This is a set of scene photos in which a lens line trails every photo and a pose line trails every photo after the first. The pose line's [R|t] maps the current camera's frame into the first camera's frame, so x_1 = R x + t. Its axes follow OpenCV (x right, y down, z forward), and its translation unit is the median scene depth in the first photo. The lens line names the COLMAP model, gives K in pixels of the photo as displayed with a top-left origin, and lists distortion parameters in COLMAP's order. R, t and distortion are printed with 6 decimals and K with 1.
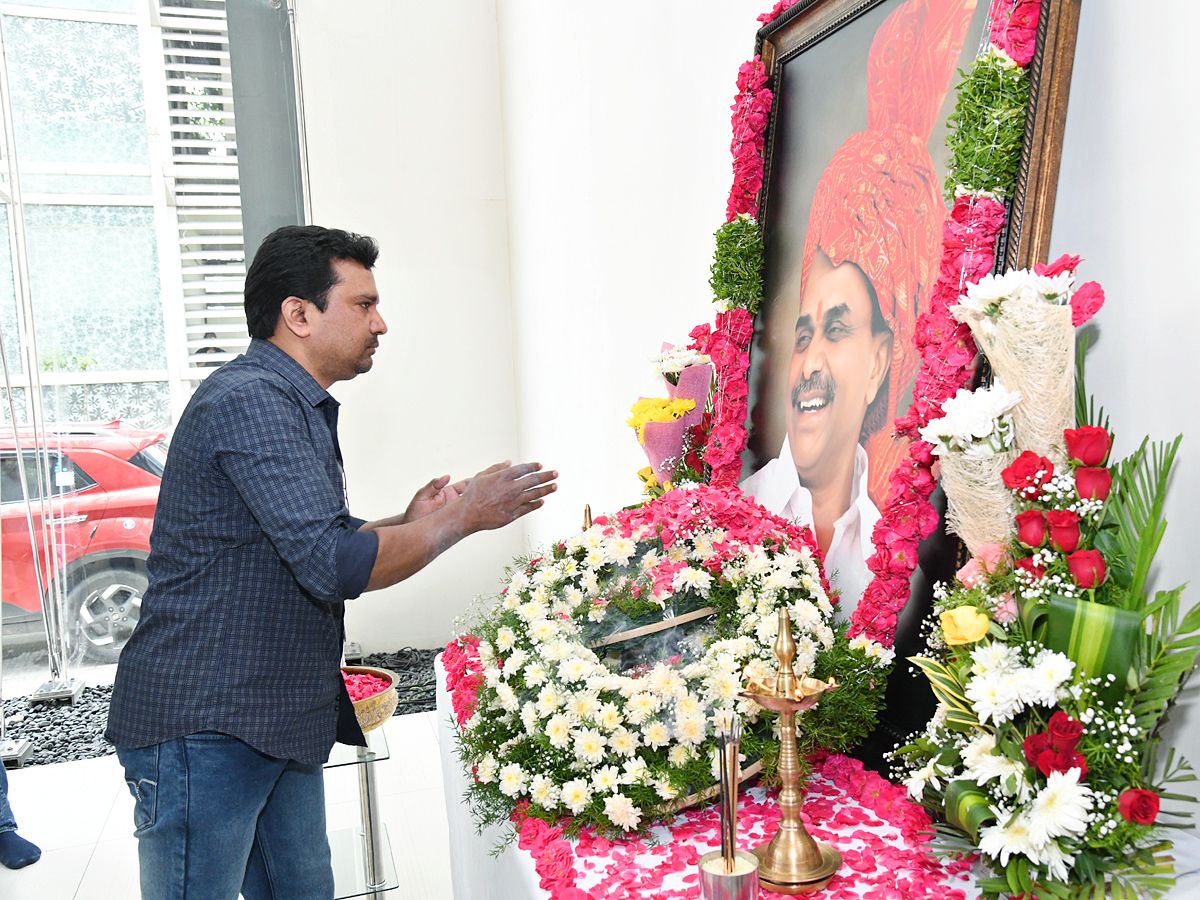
lens RADIAL K [[1127.1, 0, 681.6], [0, 1127.1, 451.6], [0, 0, 1]] dist [-0.051054, 0.107798]
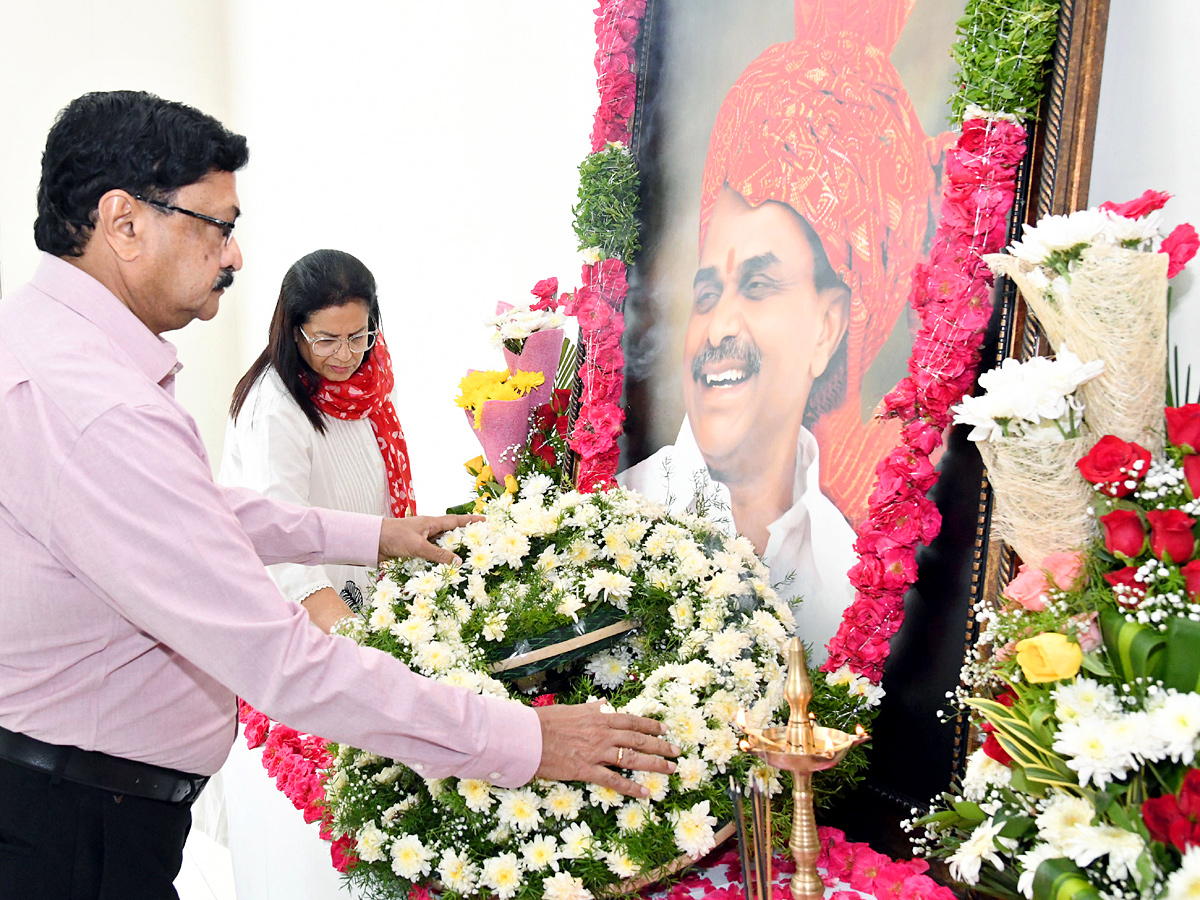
lens RADIAL K [[1377.1, 0, 472.9], [0, 1377.1, 375.6], [0, 0, 1]] dist [-0.028519, 0.098724]
pose [[0.998007, -0.006446, 0.062780, -0.177636], [0.009126, 0.999055, -0.042496, -0.004893], [-0.062447, 0.042984, 0.997122, 0.046200]]
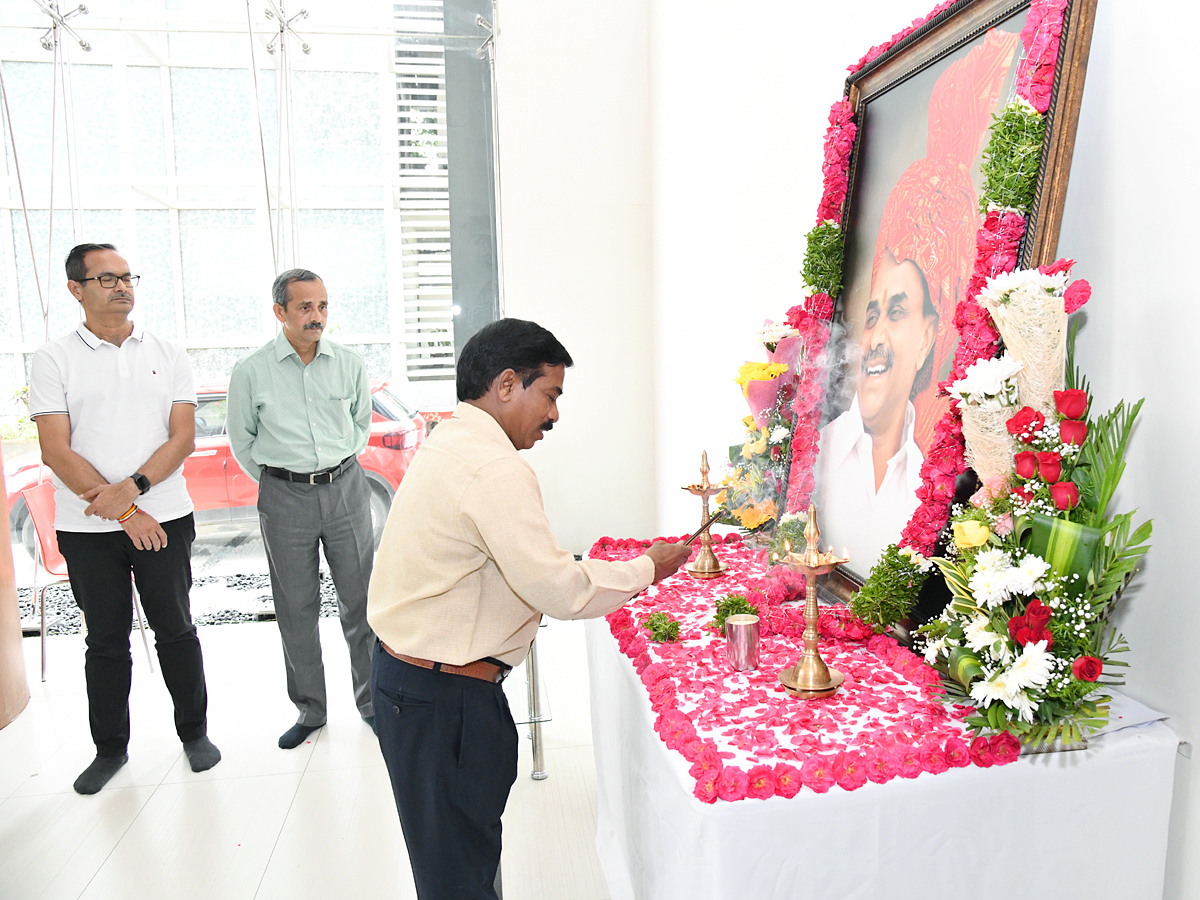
lens RADIAL K [[913.9, 0, 679.7], [0, 913.9, 452.0], [0, 0, 1]] dist [-0.116340, 0.060725]
pose [[0.992517, 0.040771, -0.115096, 0.022829], [-0.035469, 0.998229, 0.047750, 0.014631], [0.116839, -0.043310, 0.992206, -0.088473]]
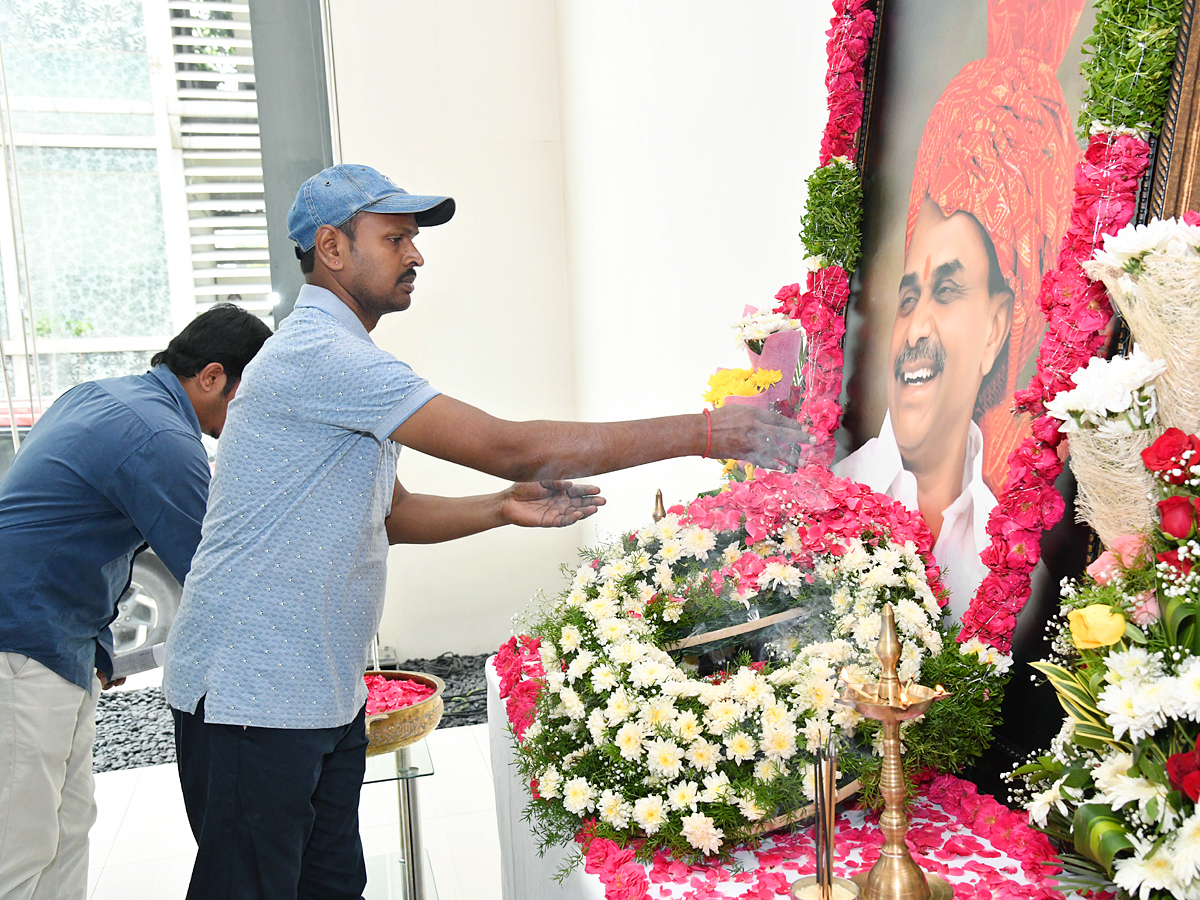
lens RADIAL K [[1303.2, 0, 685.7], [0, 1303.2, 452.0], [0, 0, 1]] dist [-0.000401, 0.152848]
pose [[0.998429, 0.005744, -0.055737, -0.010239], [-0.004931, 0.999879, 0.014727, 0.004306], [0.055815, -0.014429, 0.998337, -0.027545]]
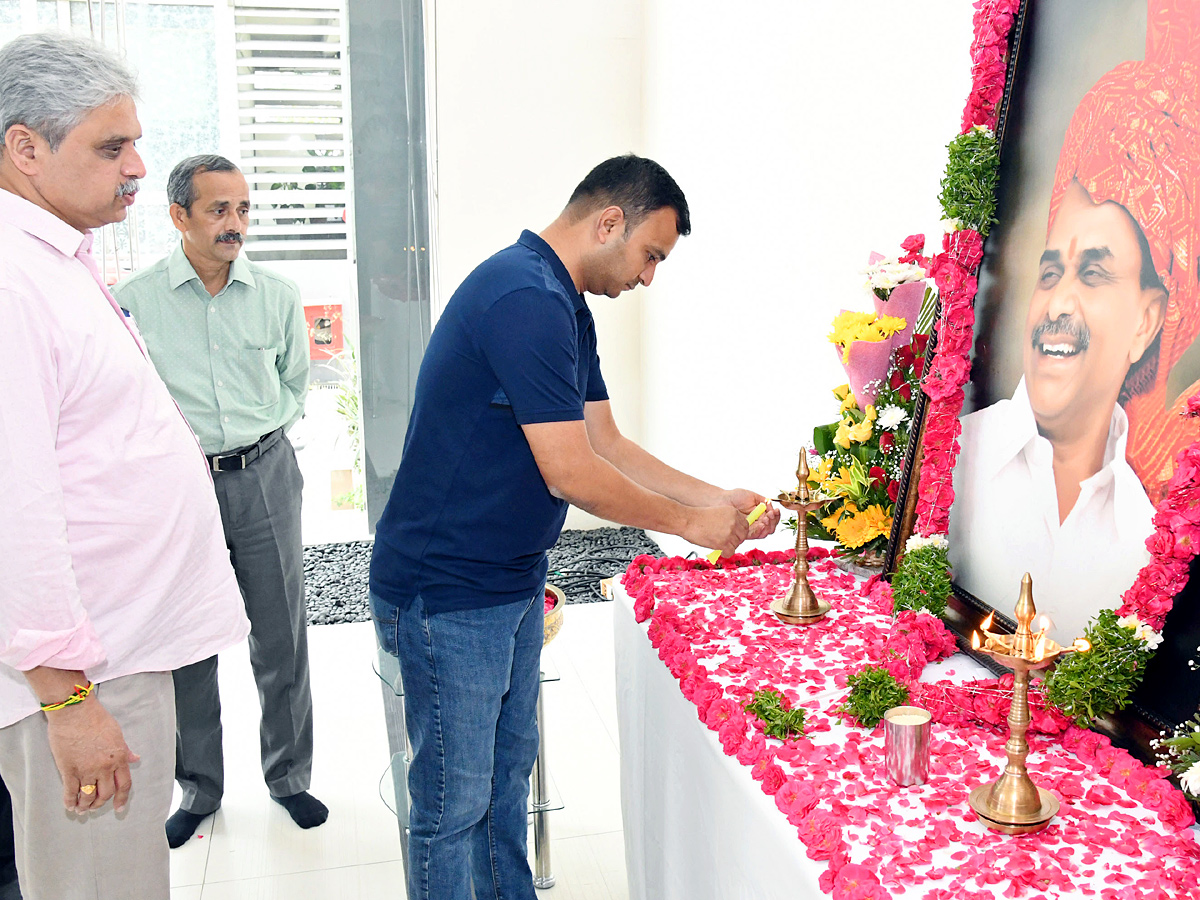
lens RADIAL K [[1272.6, 0, 741.4], [0, 1272.6, 430.5], [0, 0, 1]] dist [-0.117759, 0.068143]
pose [[0.998294, 0.056060, -0.016298, -0.178440], [-0.054099, 0.993238, 0.102725, -0.097371], [0.021946, -0.101668, 0.994576, -0.077511]]
